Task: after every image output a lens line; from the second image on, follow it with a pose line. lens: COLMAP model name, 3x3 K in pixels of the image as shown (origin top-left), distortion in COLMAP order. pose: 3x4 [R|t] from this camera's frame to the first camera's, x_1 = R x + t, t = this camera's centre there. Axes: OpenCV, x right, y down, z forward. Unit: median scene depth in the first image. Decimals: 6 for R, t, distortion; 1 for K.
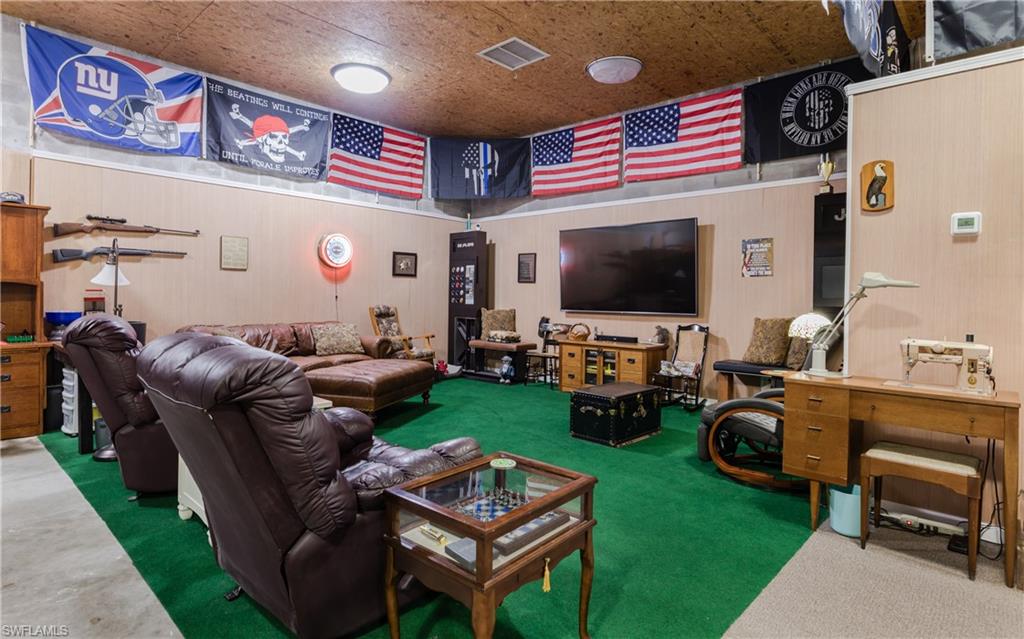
lens RADIAL K [[547.4, 0, 510.5], [0, 547.4, 300.4], [0, 0, 1]] dist [-0.012423, 0.001278]
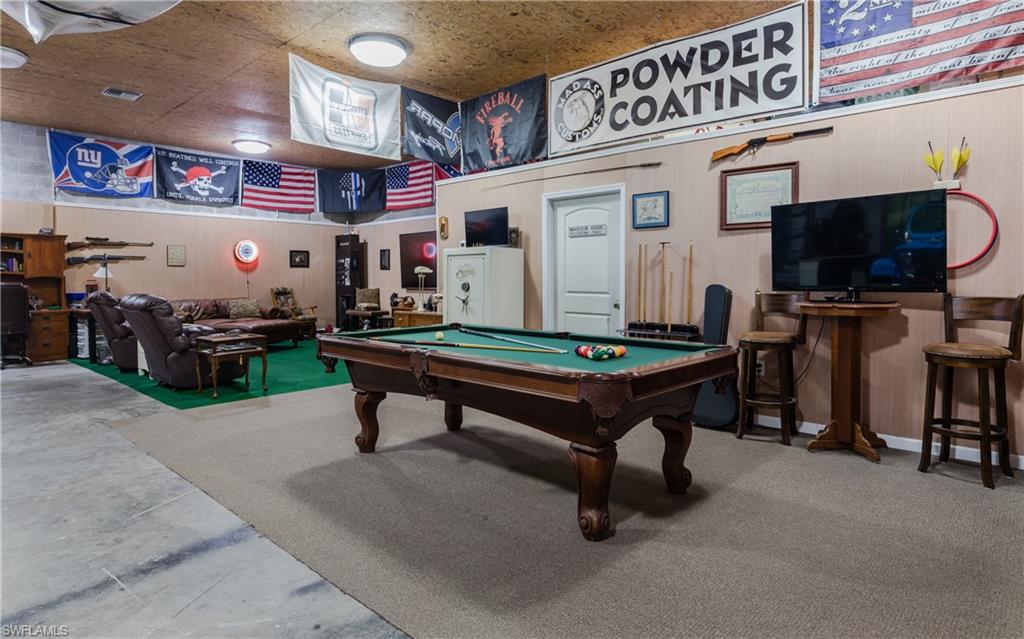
lens RADIAL K [[547.4, 0, 510.5], [0, 547.4, 300.4], [0, 0, 1]] dist [-0.012423, 0.001278]
pose [[0.999433, -0.019289, 0.027610, 0.431491], [0.018345, 0.999252, 0.034046, 0.009811], [-0.028246, -0.033520, 0.999039, -0.640617]]
